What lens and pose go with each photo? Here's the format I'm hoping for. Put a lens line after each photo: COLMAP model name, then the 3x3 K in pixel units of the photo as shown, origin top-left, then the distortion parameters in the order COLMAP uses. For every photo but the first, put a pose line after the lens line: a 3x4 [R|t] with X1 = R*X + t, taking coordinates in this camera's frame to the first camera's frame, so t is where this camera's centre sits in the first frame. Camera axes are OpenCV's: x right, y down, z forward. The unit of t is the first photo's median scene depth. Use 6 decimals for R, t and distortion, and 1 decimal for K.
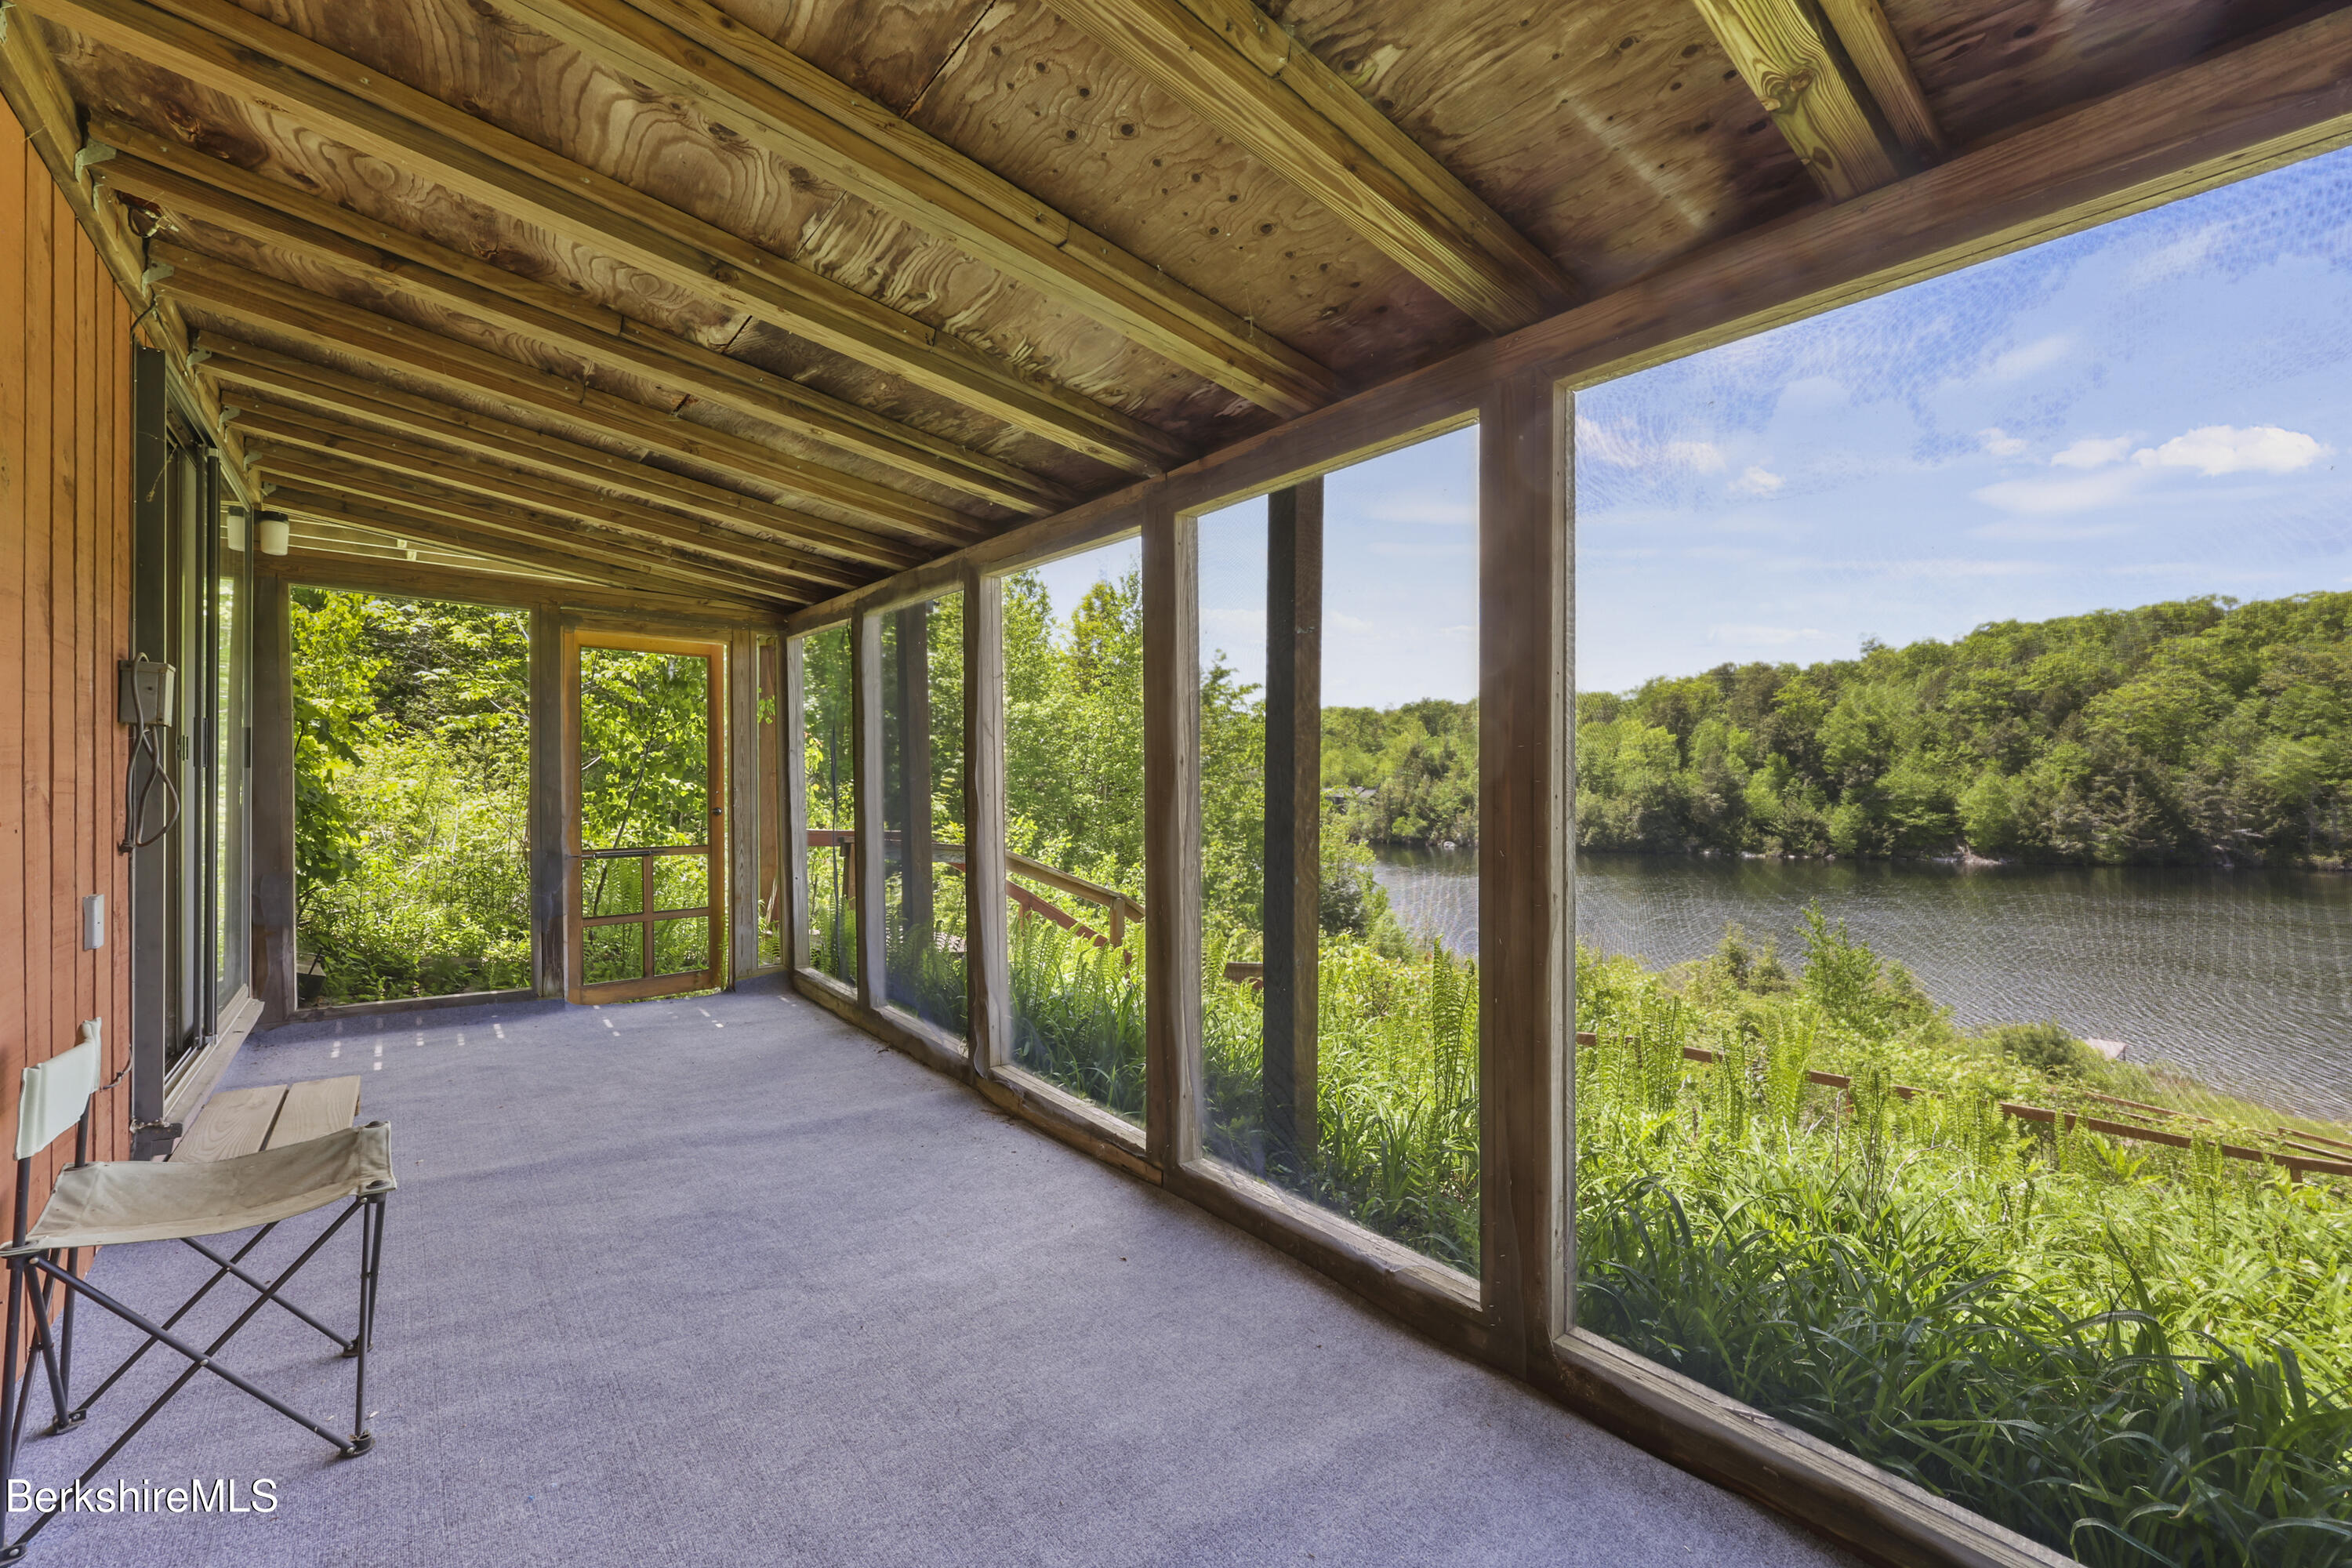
lens RADIAL K [[964.5, 0, 1191.1], [0, 964.5, 786.9], [0, 0, 1]] dist [0.001420, 0.000525]
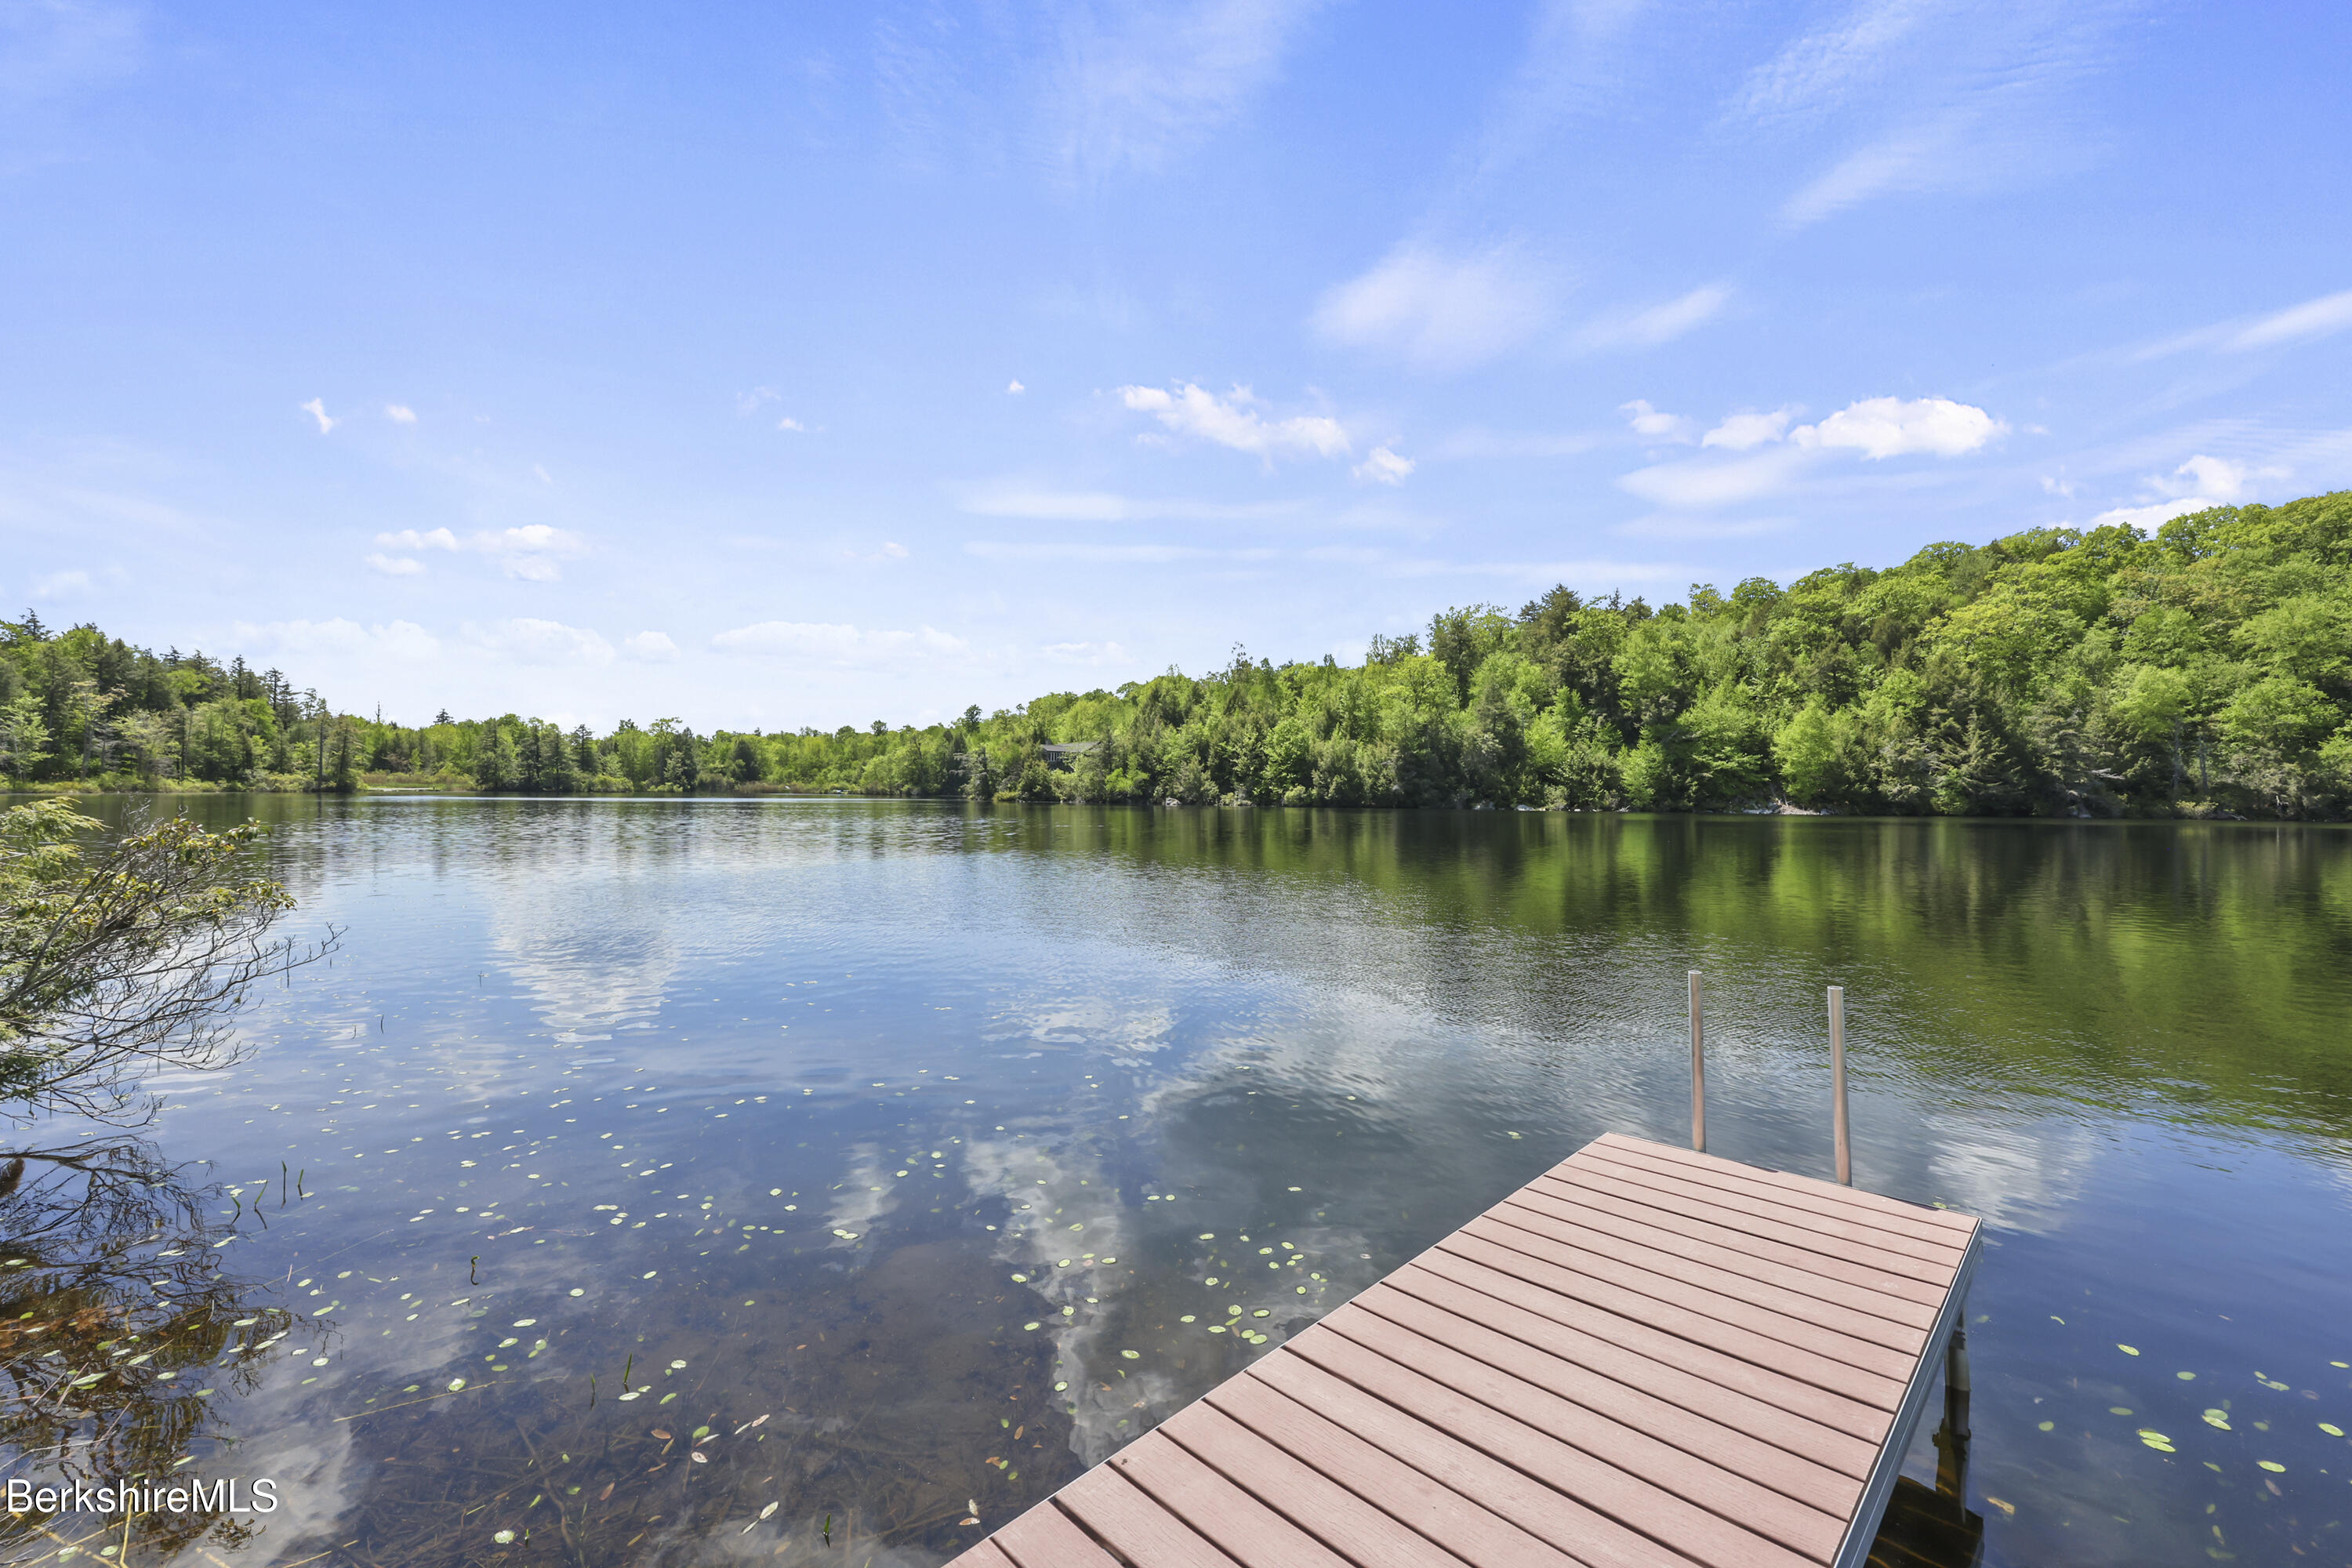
lens RADIAL K [[959.8, 0, 1184.0], [0, 959.8, 780.0], [0, 0, 1]] dist [-0.000912, 0.000296]
pose [[0.996403, 0.002980, 0.084691, 0.231891], [-0.001561, 0.999857, -0.016813, 0.060439], [-0.084729, 0.016620, 0.996265, 0.240828]]
